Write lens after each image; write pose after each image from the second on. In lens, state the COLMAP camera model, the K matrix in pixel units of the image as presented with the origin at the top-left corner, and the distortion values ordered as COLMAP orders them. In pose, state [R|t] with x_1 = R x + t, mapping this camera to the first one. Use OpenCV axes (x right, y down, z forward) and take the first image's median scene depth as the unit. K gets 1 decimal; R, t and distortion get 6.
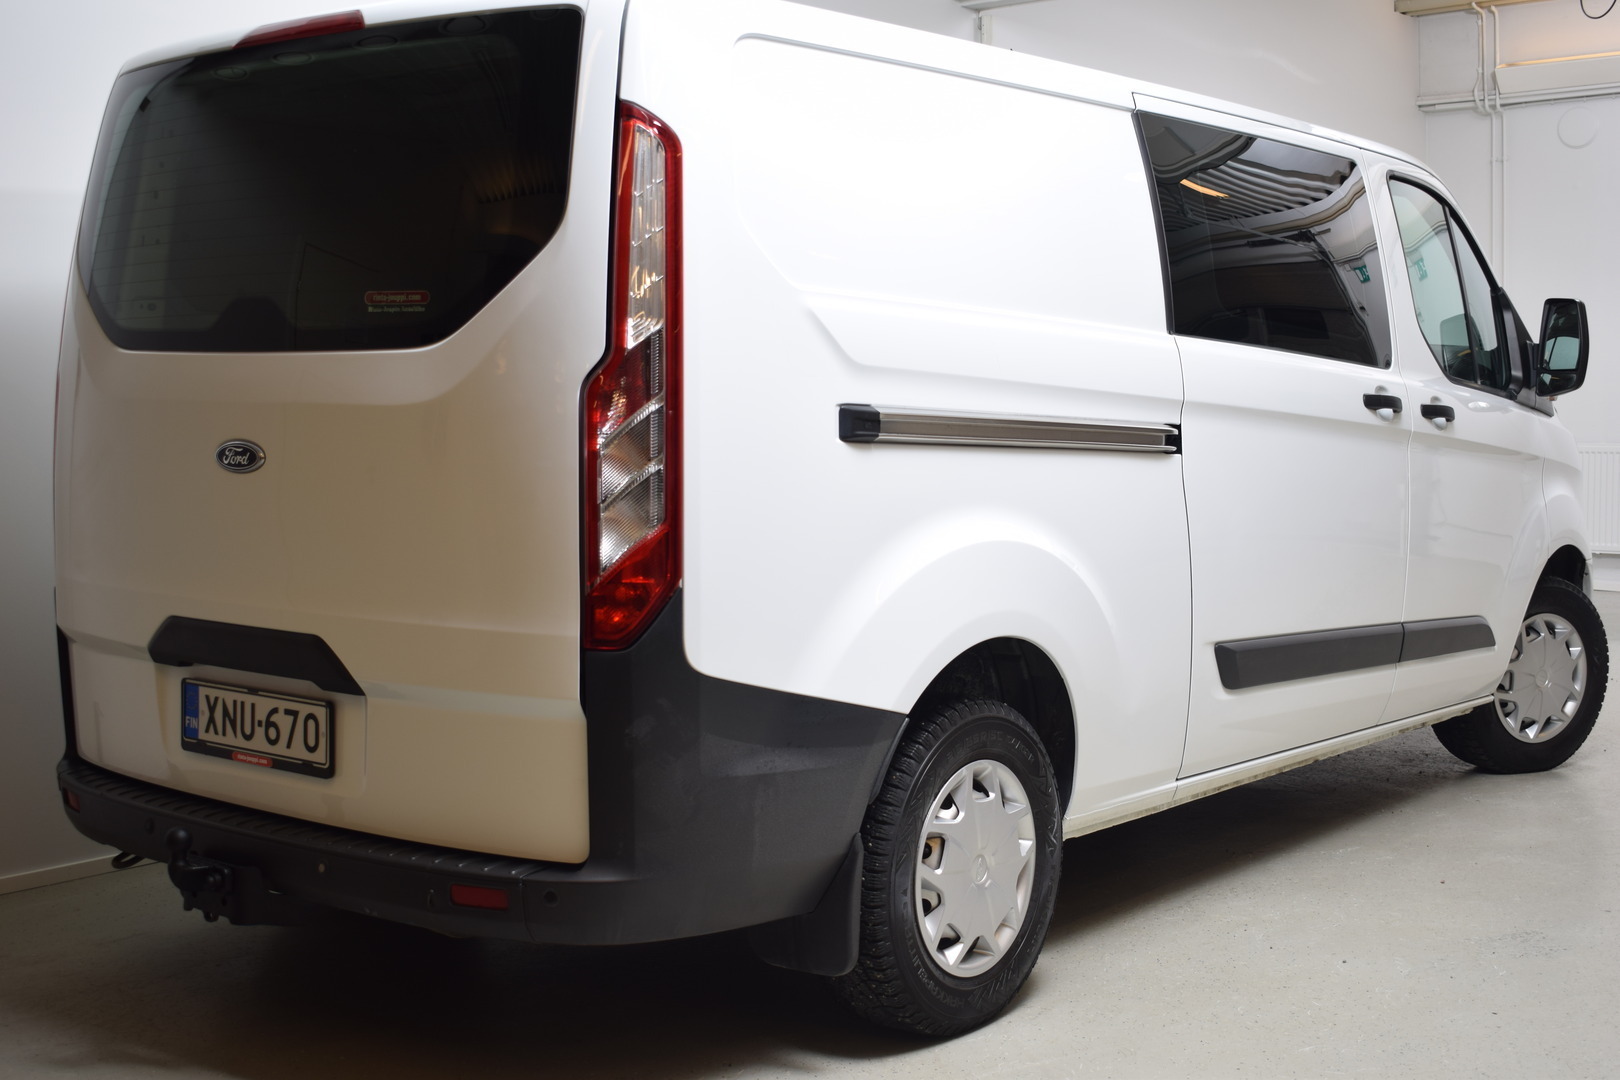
lens RADIAL K [[2138.9, 0, 805.2], [0, 2138.9, 561.8], [0, 0, 1]] dist [-0.043590, 0.000000]
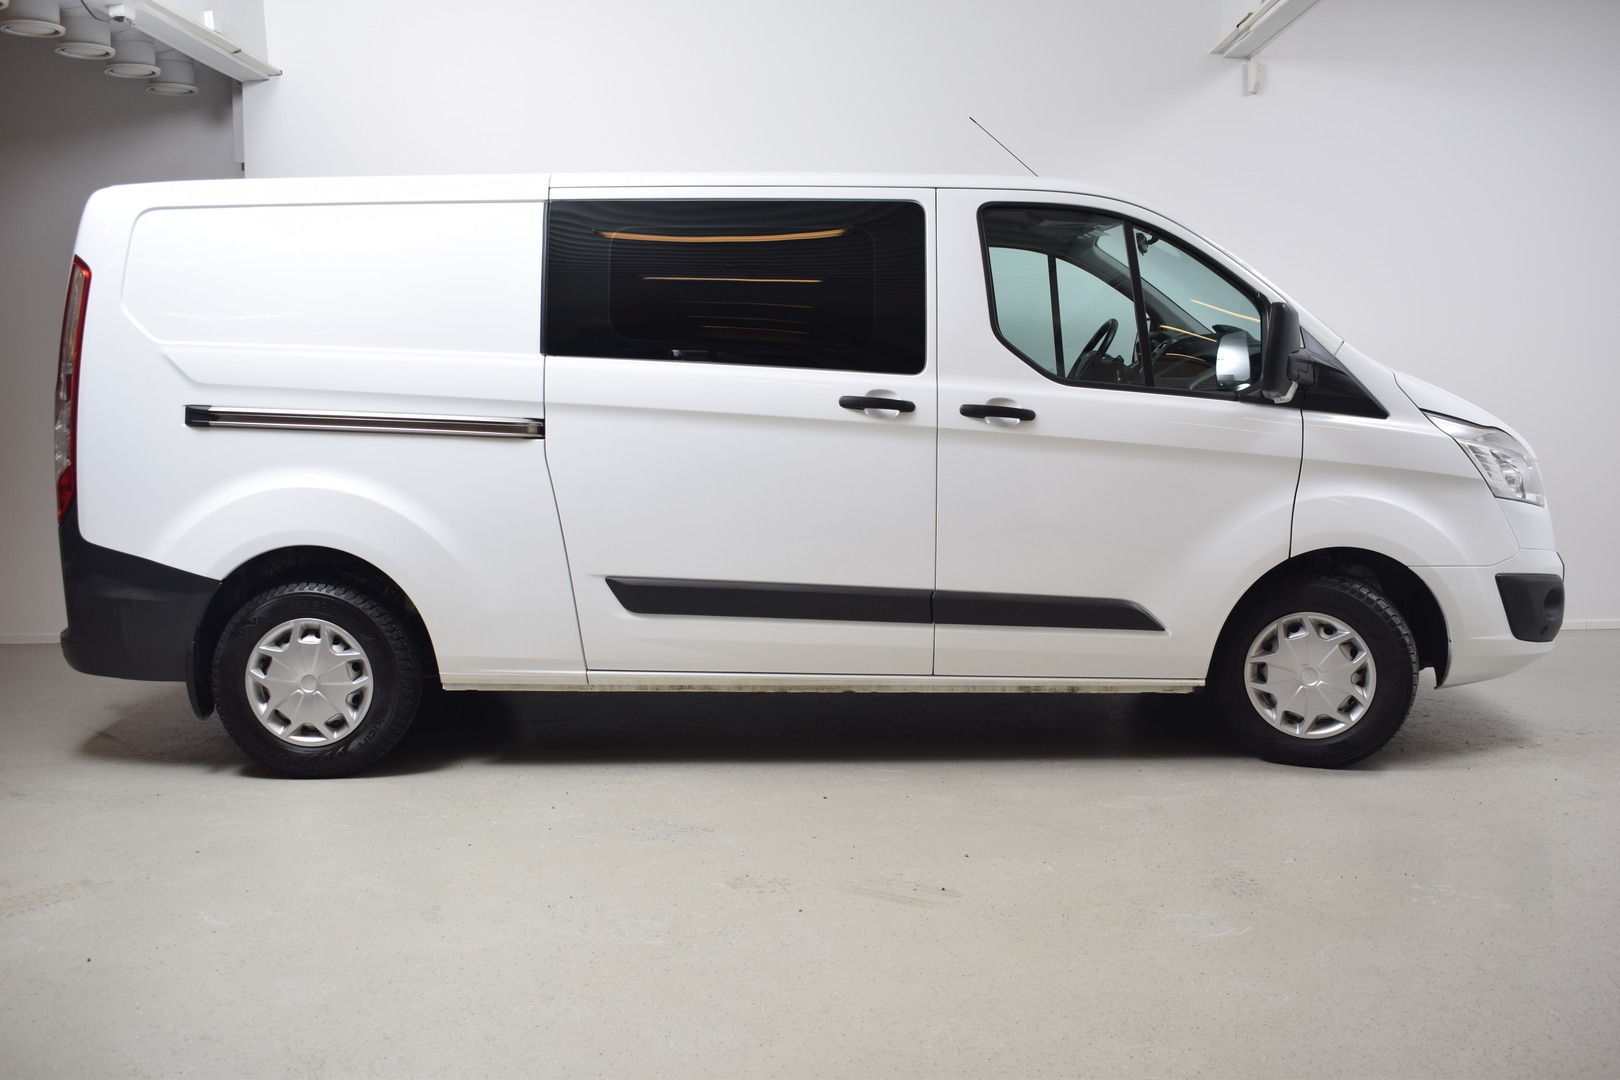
lens RADIAL K [[1645.0, 0, 811.7], [0, 1645.0, 544.3], [0, 0, 1]] dist [-0.067064, 0.000000]
pose [[0.586280, 0.083086, -0.805836, 1.181077], [-0.059781, 0.996452, 0.059246, -0.056628], [0.807900, 0.013439, 0.589167, 0.499809]]
